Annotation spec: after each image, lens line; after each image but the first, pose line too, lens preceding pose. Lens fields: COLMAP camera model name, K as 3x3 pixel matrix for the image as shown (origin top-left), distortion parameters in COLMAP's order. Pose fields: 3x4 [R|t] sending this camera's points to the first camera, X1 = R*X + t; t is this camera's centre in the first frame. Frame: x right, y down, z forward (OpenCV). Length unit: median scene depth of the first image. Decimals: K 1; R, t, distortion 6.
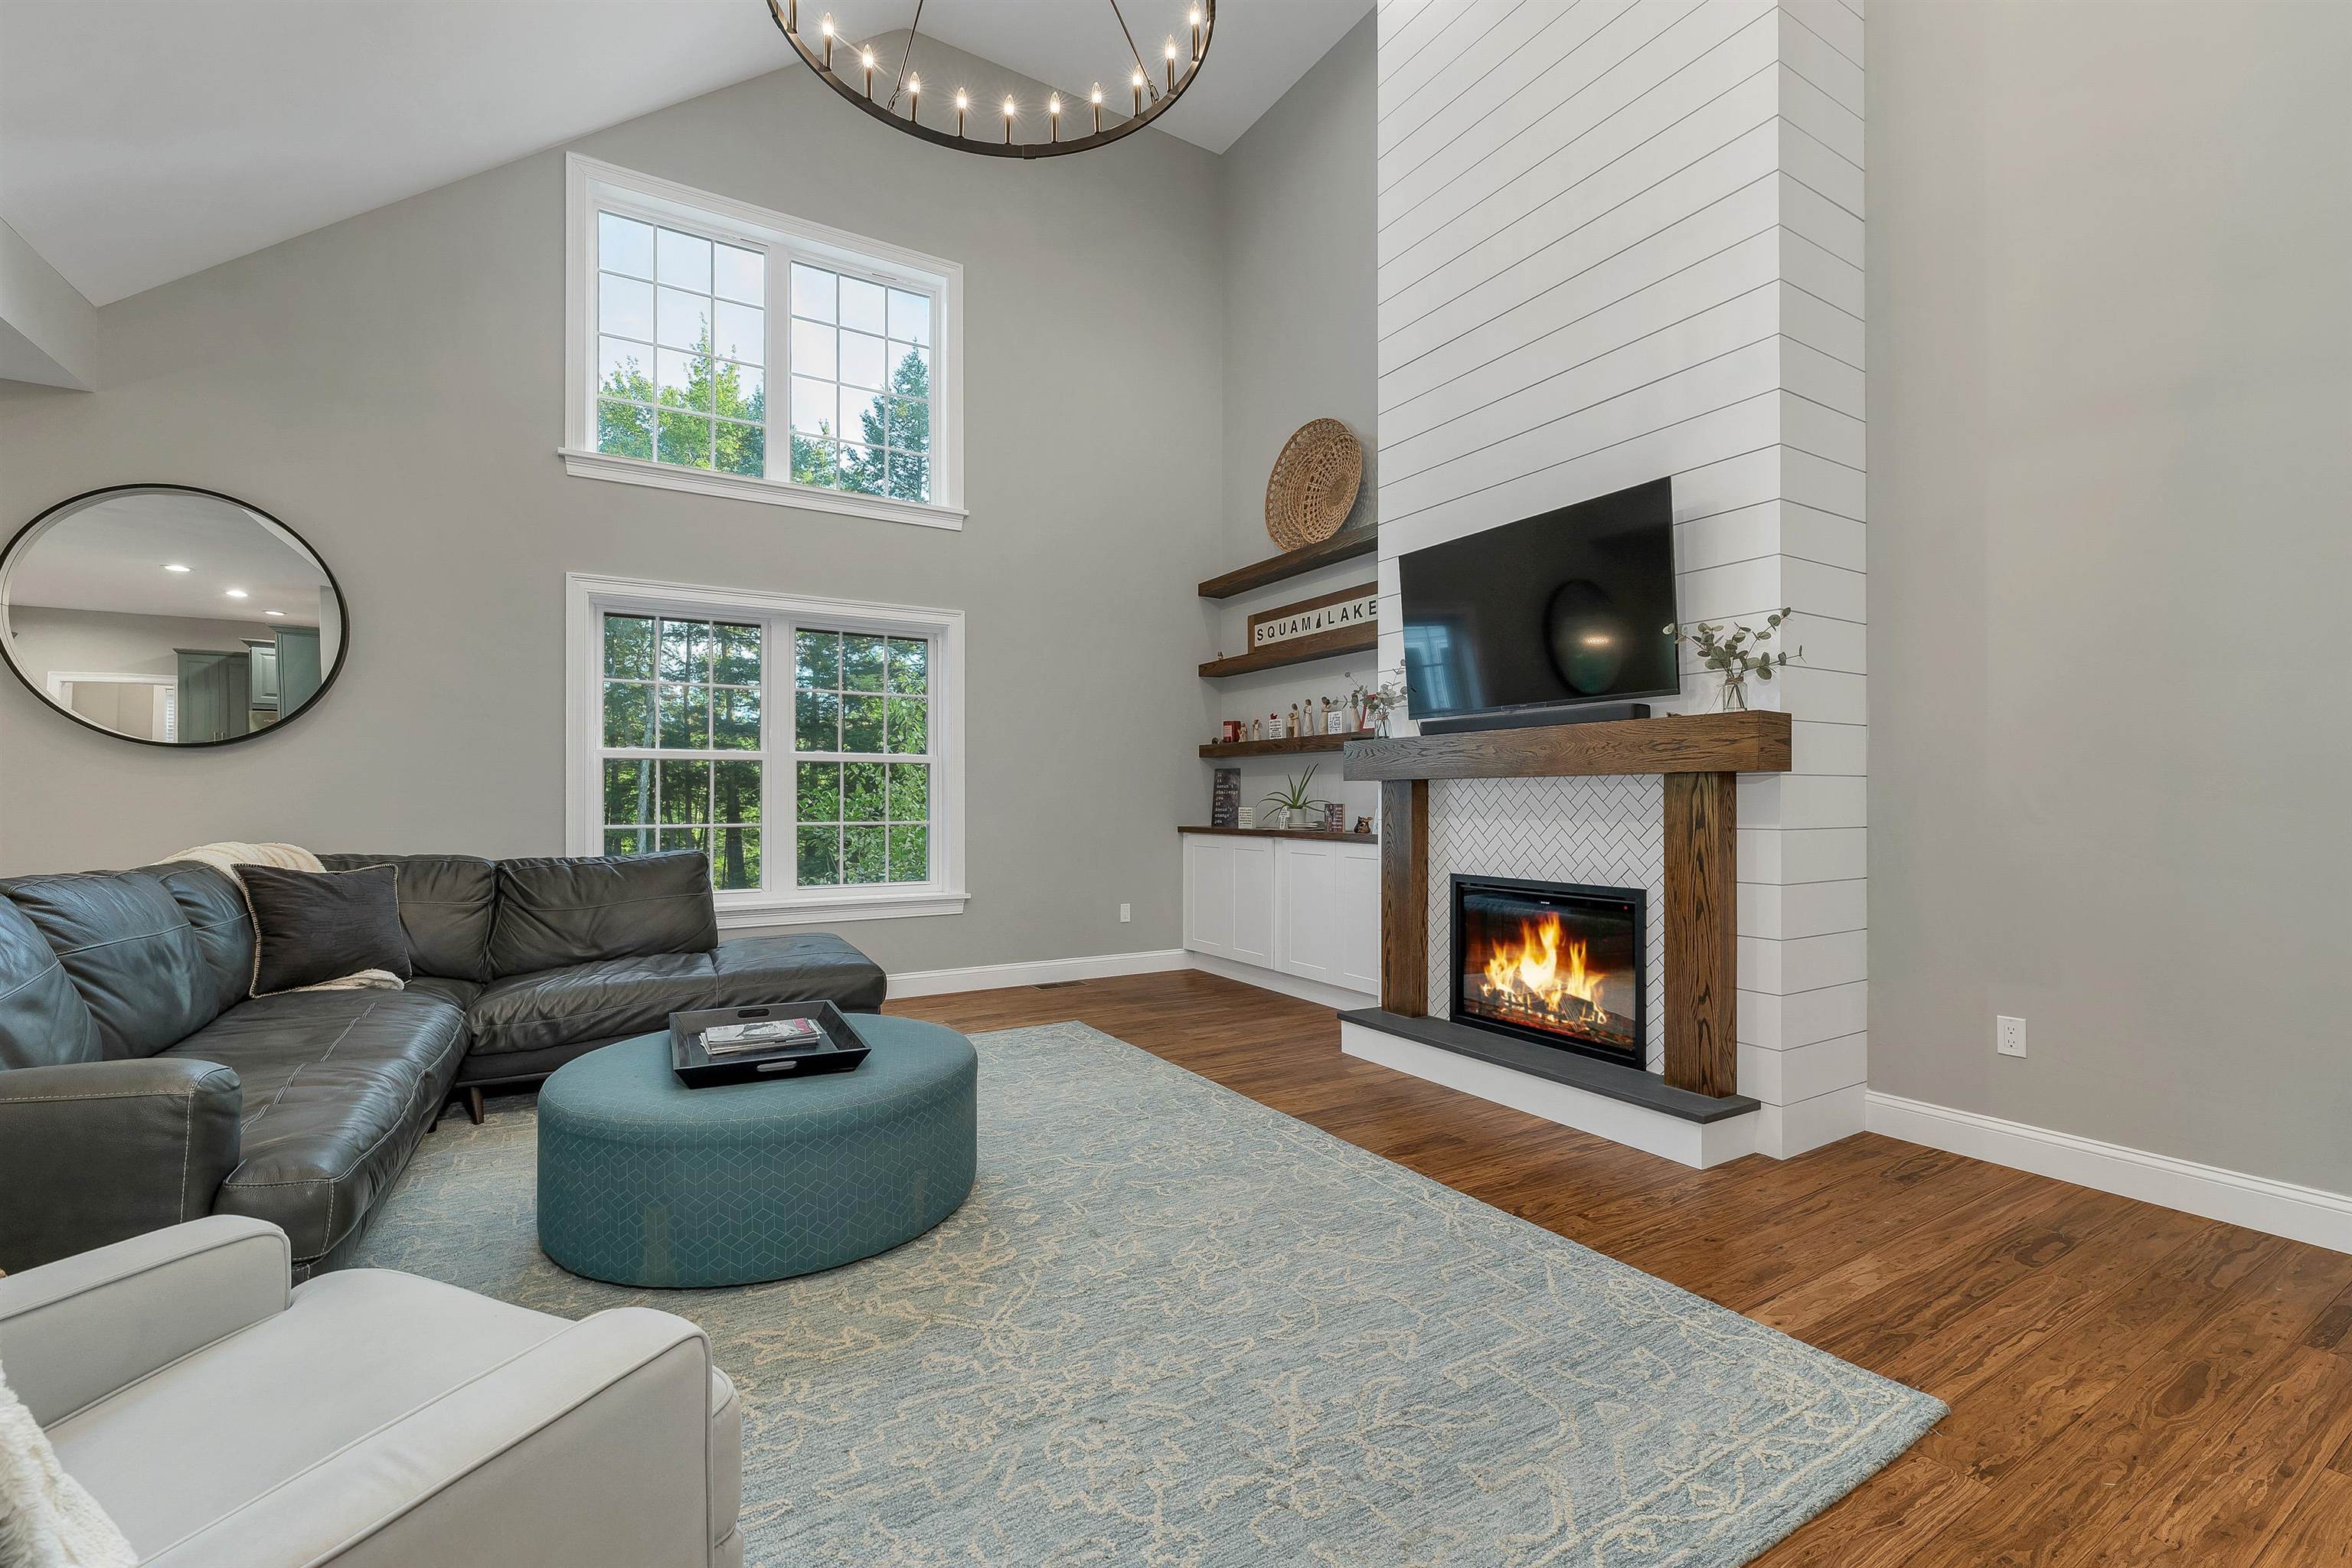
lens RADIAL K [[980.8, 0, 1168.9], [0, 980.8, 797.9], [0, 0, 1]] dist [-0.000039, 0.000208]
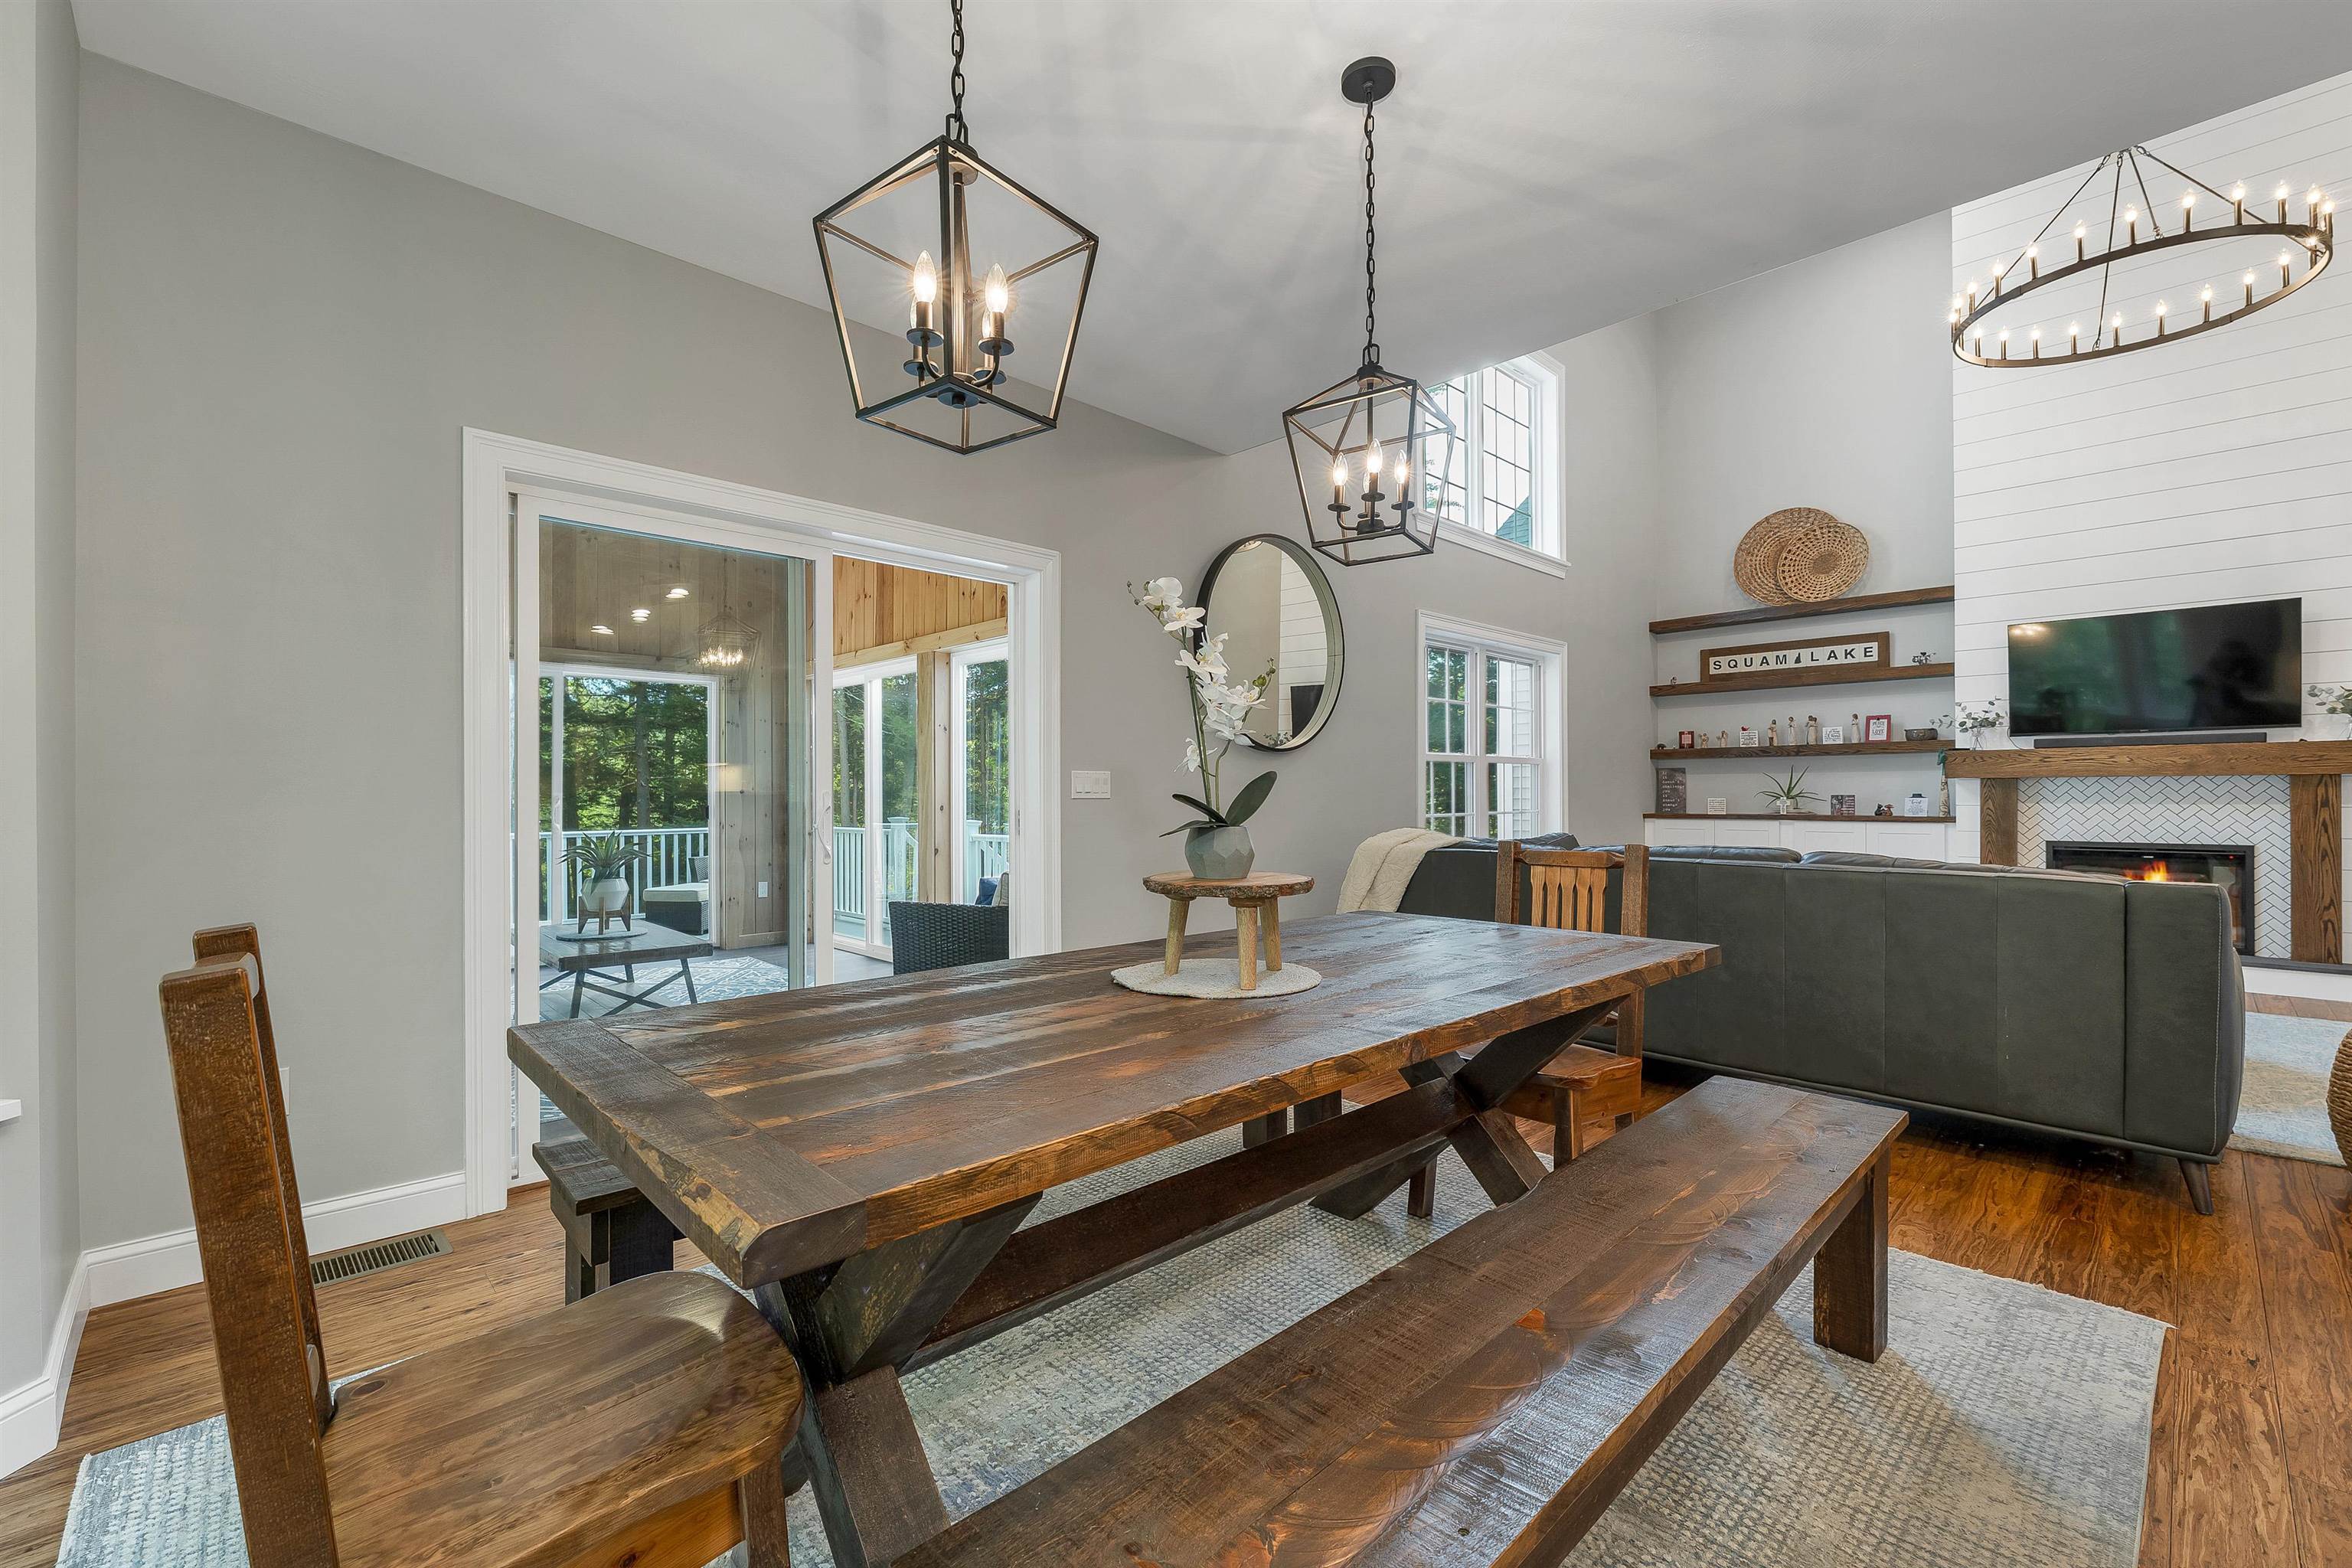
lens RADIAL K [[981.1, 0, 1169.9], [0, 981.1, 790.3], [0, 0, 1]] dist [-0.002228, -0.000302]
pose [[0.976342, -0.005049, 0.216173, -1.516631], [0.005260, 0.999986, -0.000401, -0.006782], [-0.216168, 0.001529, 0.976355, -0.186115]]
